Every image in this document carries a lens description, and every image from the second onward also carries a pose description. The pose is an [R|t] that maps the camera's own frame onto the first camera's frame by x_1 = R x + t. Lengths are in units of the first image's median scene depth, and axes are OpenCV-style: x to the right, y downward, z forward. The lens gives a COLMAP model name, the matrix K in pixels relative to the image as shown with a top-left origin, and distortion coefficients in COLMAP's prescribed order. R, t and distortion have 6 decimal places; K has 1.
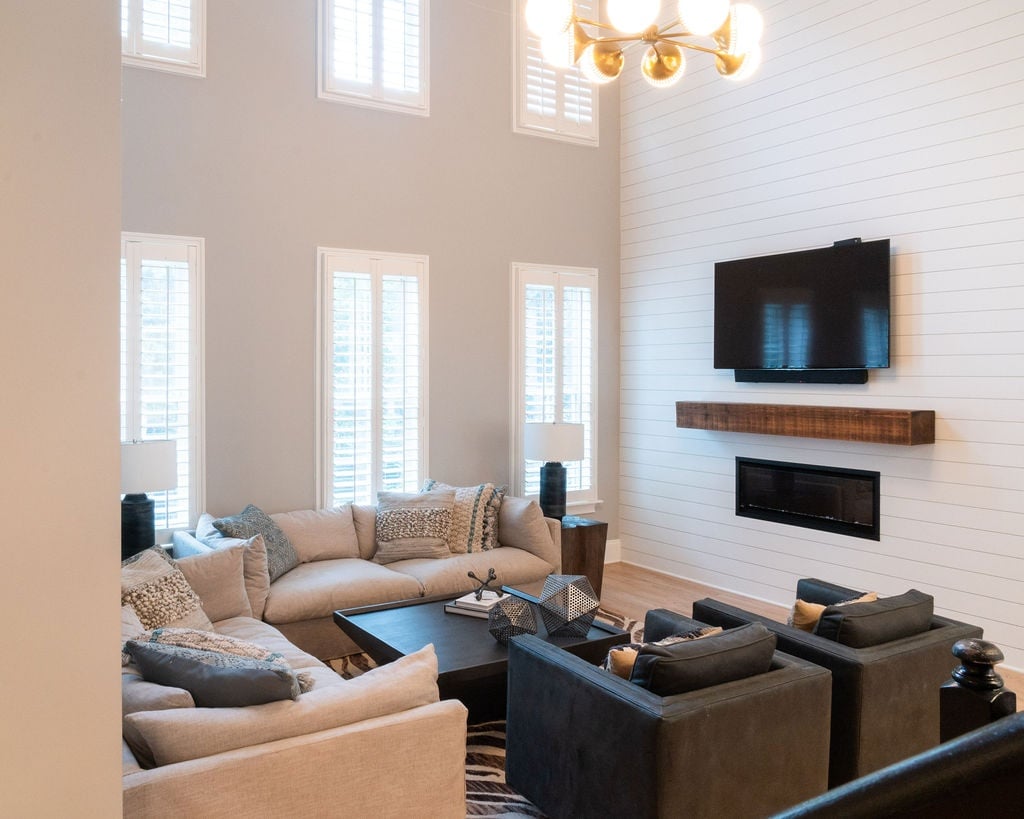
lens RADIAL K [[838.7, 0, 466.2], [0, 838.7, 404.5], [0, 0, 1]] dist [-0.014110, 0.012076]
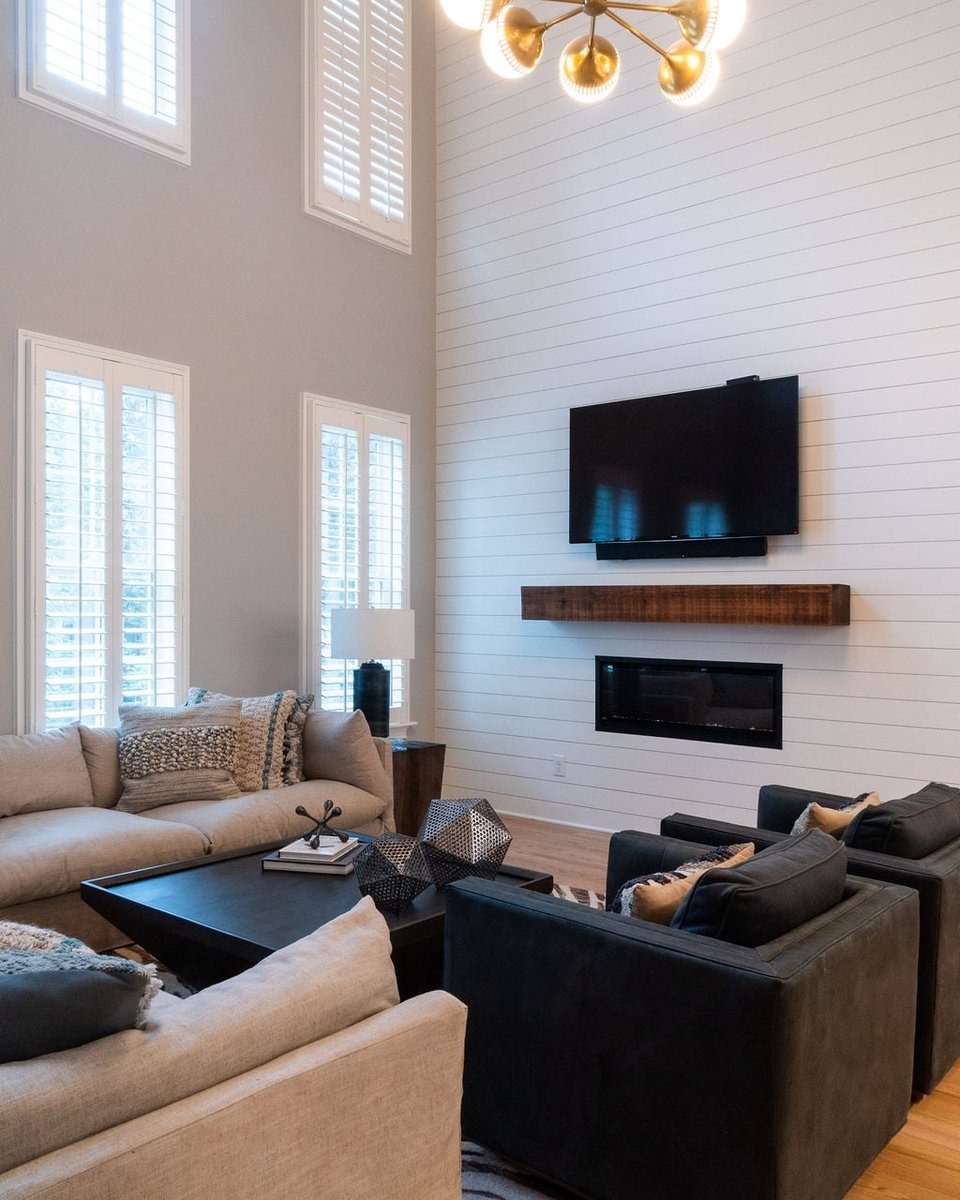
lens RADIAL K [[982.9, 0, 480.6], [0, 982.9, 643.8], [0, 0, 1]] dist [-0.014110, 0.012076]
pose [[0.946933, -0.002388, 0.321423, -0.087007], [0.003741, 0.999987, -0.003592, 0.060466], [-0.321410, 0.004603, 0.946929, 0.180351]]
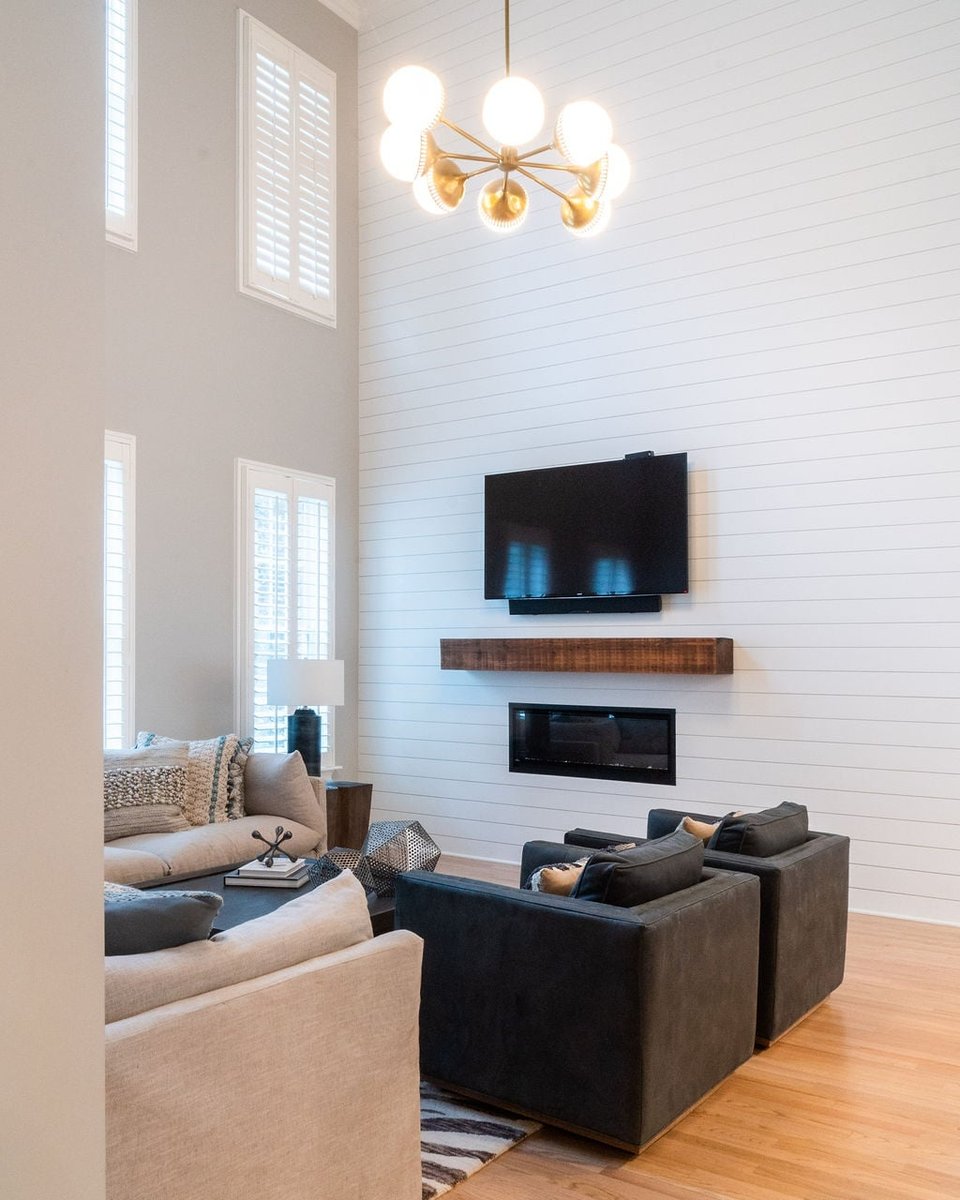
lens RADIAL K [[1034.9, 0, 460.5], [0, 1034.9, 678.7], [0, 0, 1]] dist [-0.008397, 0.009737]
pose [[0.921541, 0.001383, 0.388280, -0.151108], [0.007020, 0.999771, -0.020223, 0.065913], [-0.388219, 0.021362, 0.921320, 0.050434]]
